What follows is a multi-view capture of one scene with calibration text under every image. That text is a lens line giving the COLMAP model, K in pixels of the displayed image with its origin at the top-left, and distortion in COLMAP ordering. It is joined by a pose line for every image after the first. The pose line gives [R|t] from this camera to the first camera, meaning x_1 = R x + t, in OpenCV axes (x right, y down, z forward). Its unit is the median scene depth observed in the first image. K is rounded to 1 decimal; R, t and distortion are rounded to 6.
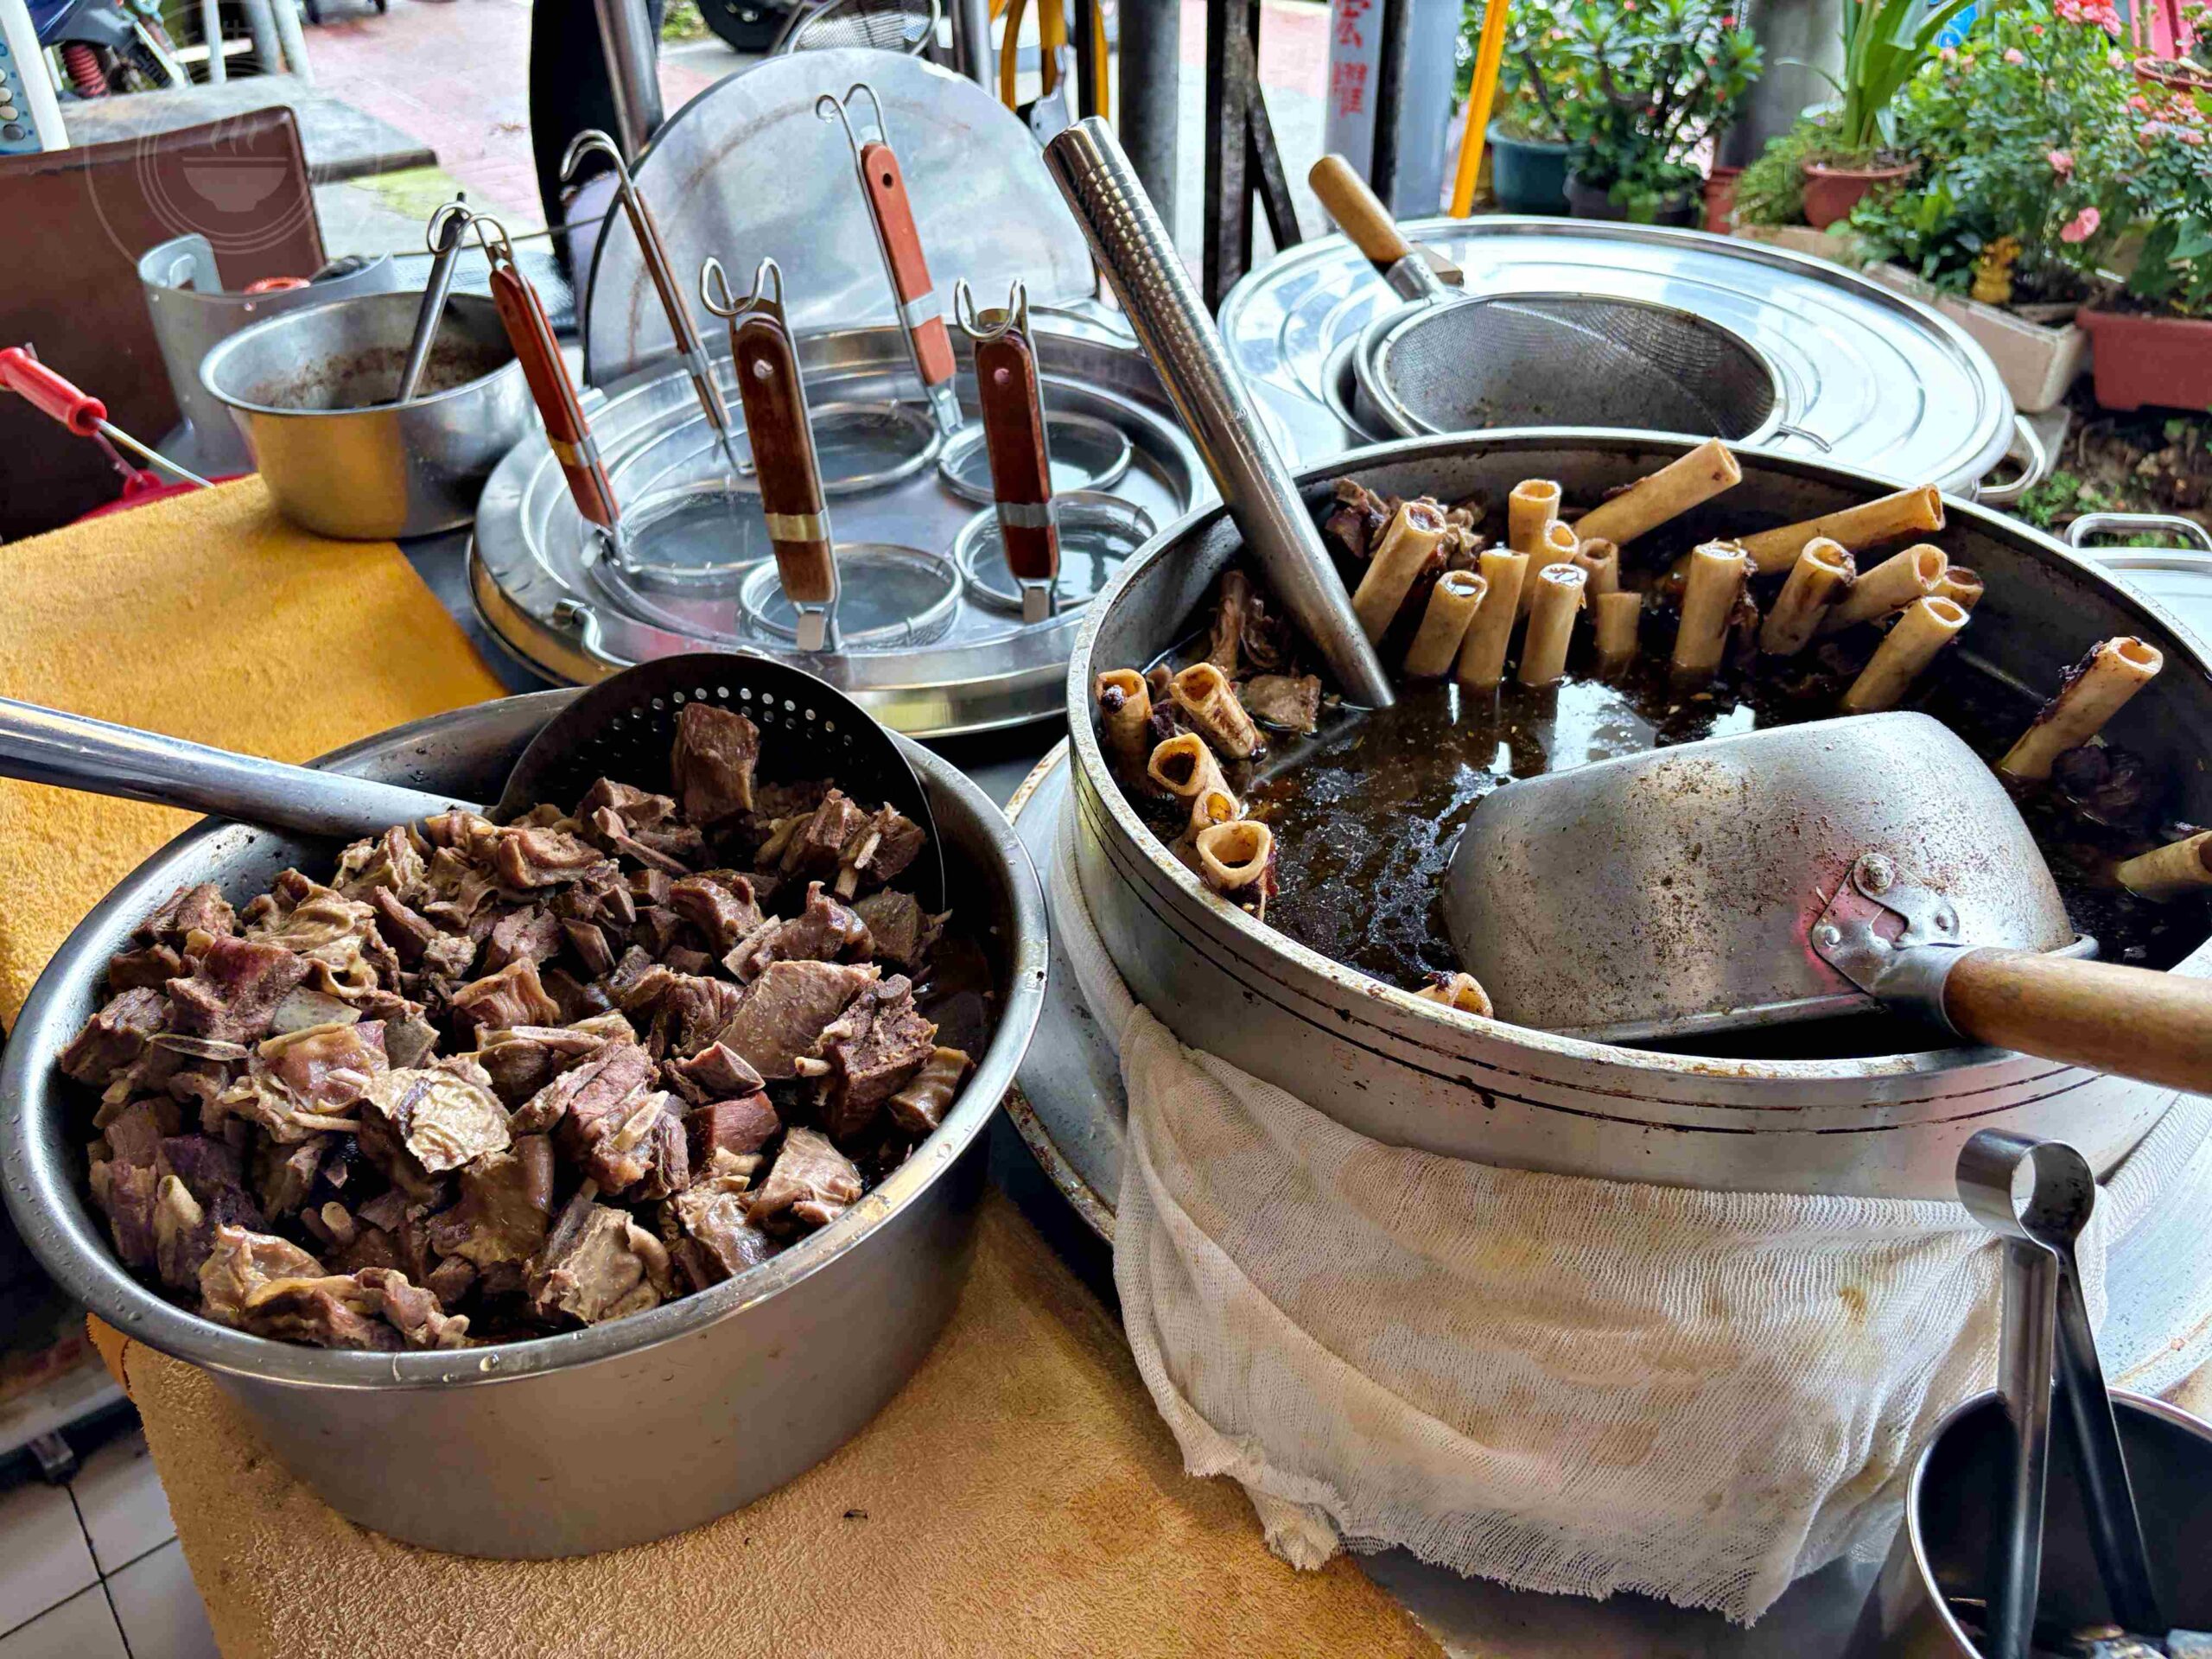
lens RADIAL K [[1664.0, 0, 1106.4], [0, 1664.0, 814.0], [0, 0, 1]] dist [0.040222, -0.070843]
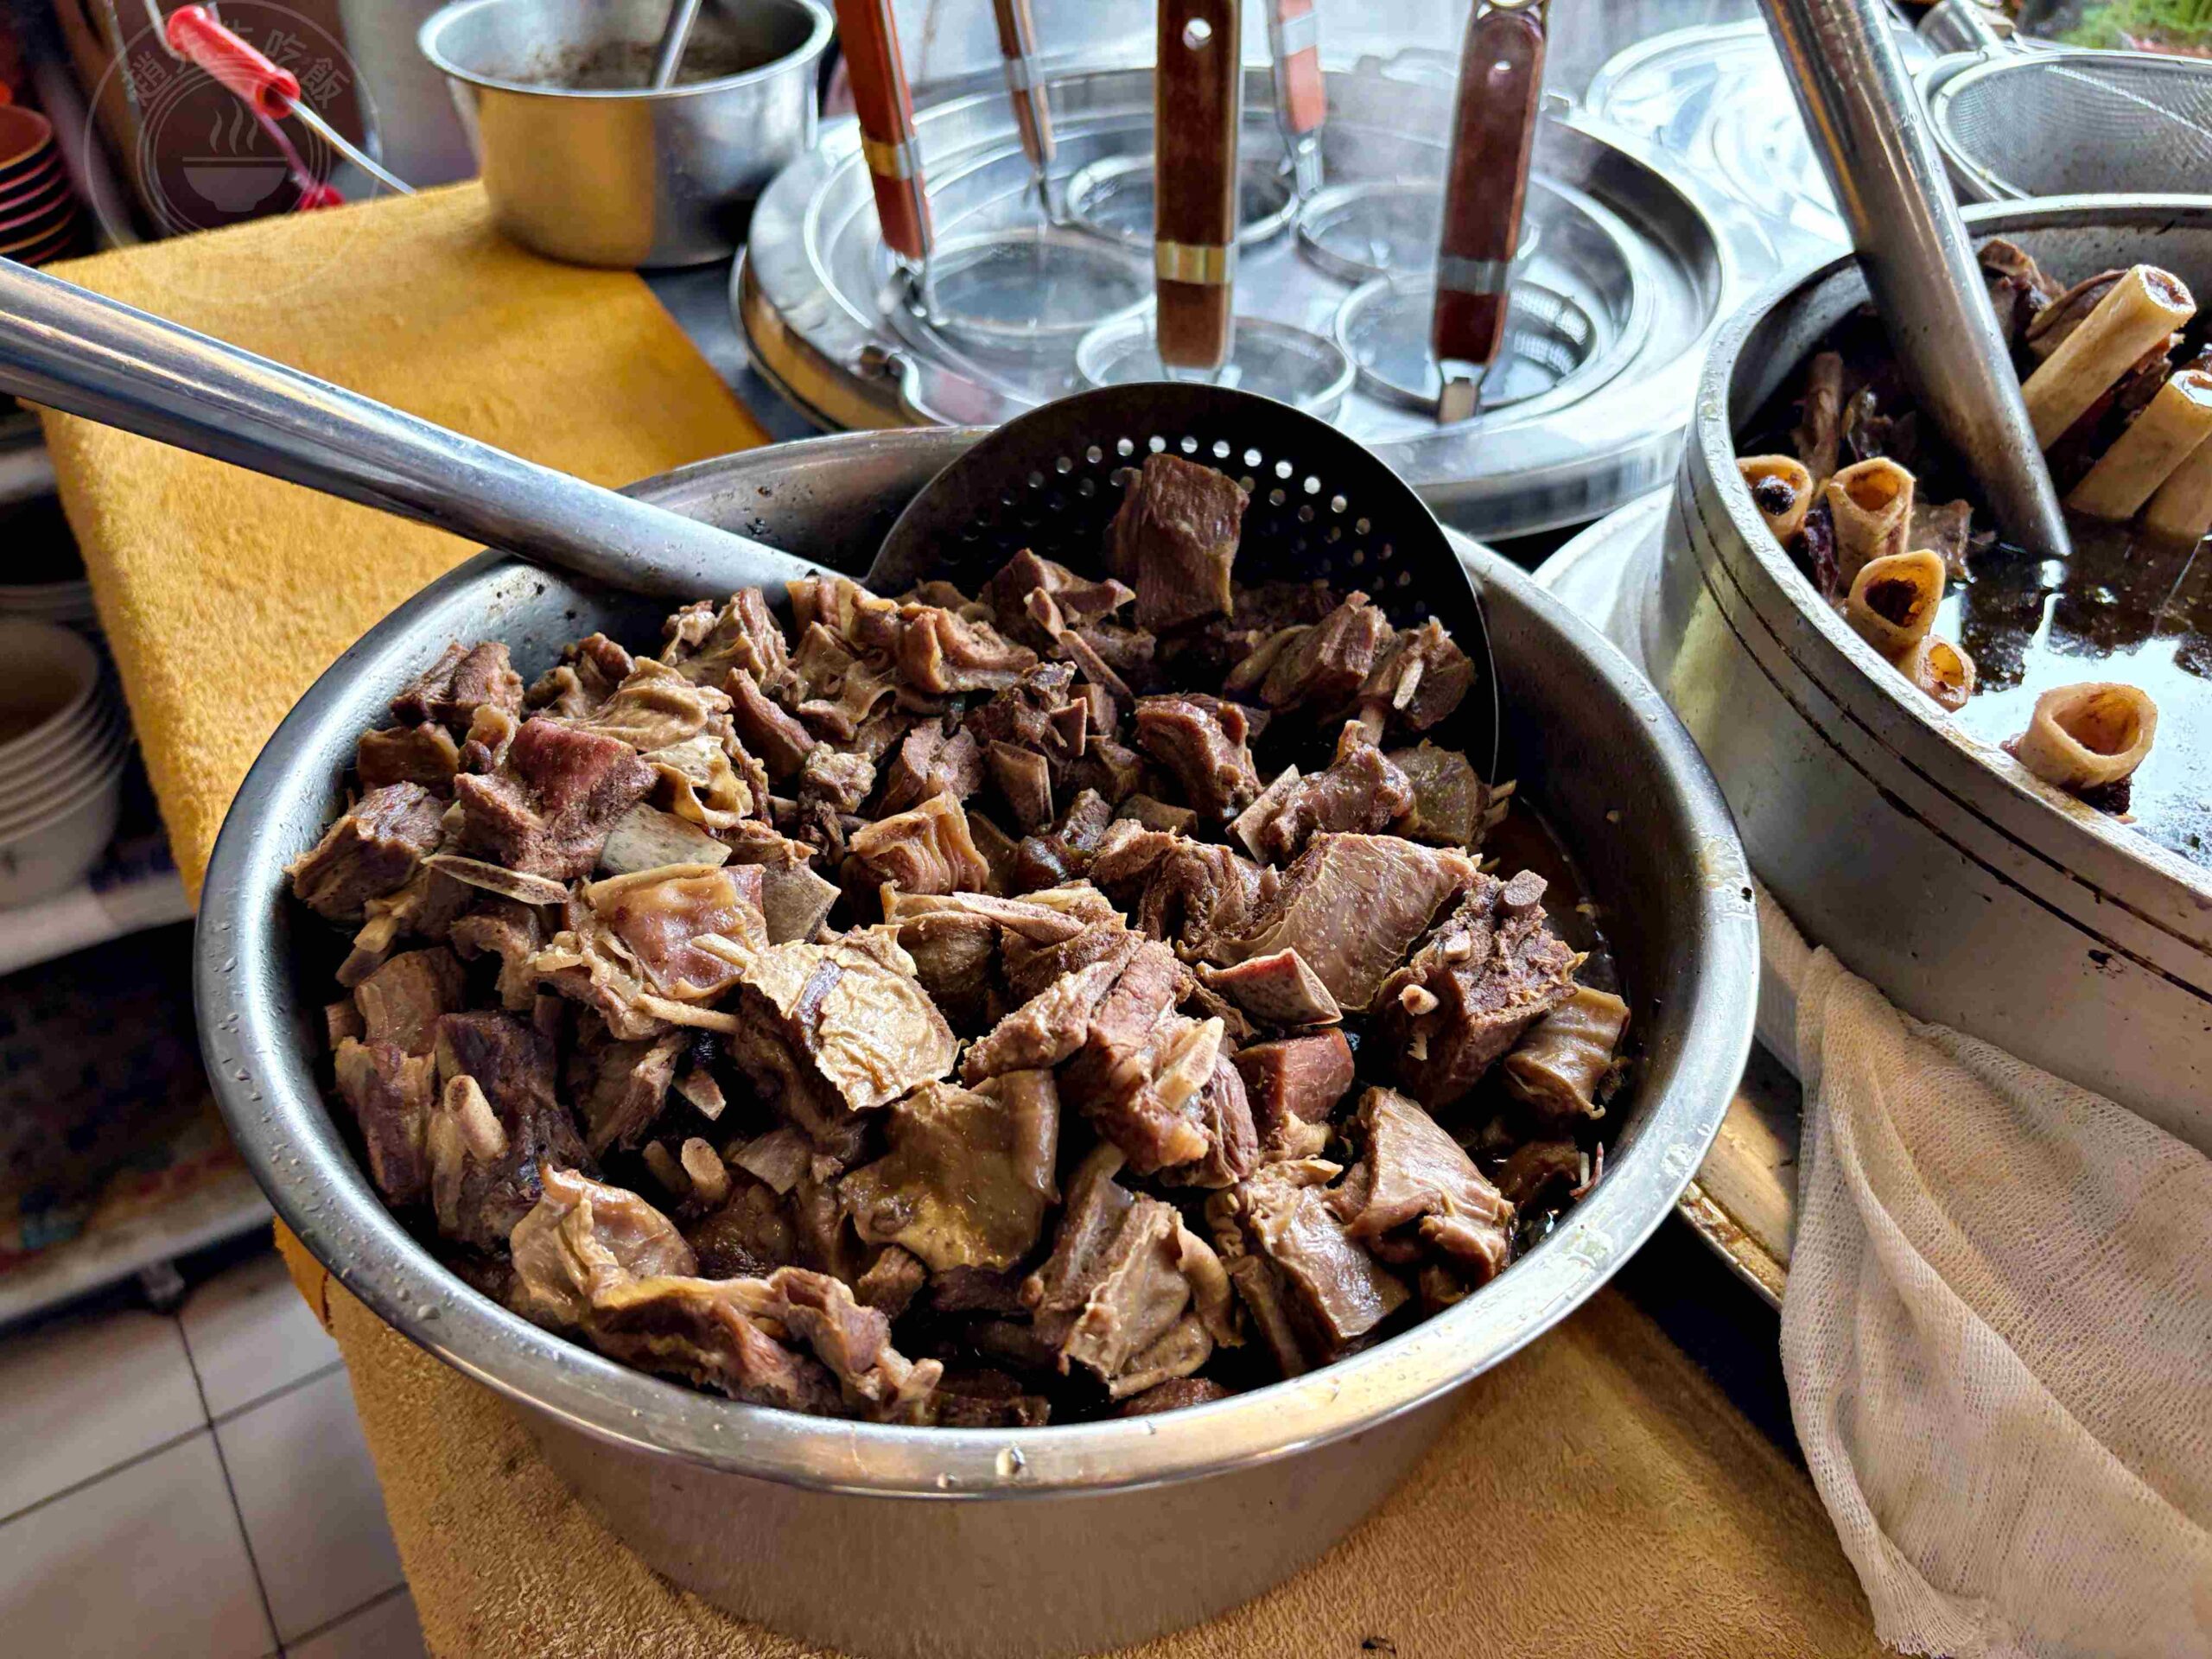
lens RADIAL K [[1656.8, 0, 1106.0], [0, 1656.8, 829.5], [0, 0, 1]] dist [0.029329, -0.061131]
pose [[0.994835, 0.093266, -0.040069, -0.266219], [-0.089819, 0.992692, 0.080593, 0.042808], [0.047293, -0.076578, 0.995941, 0.342578]]
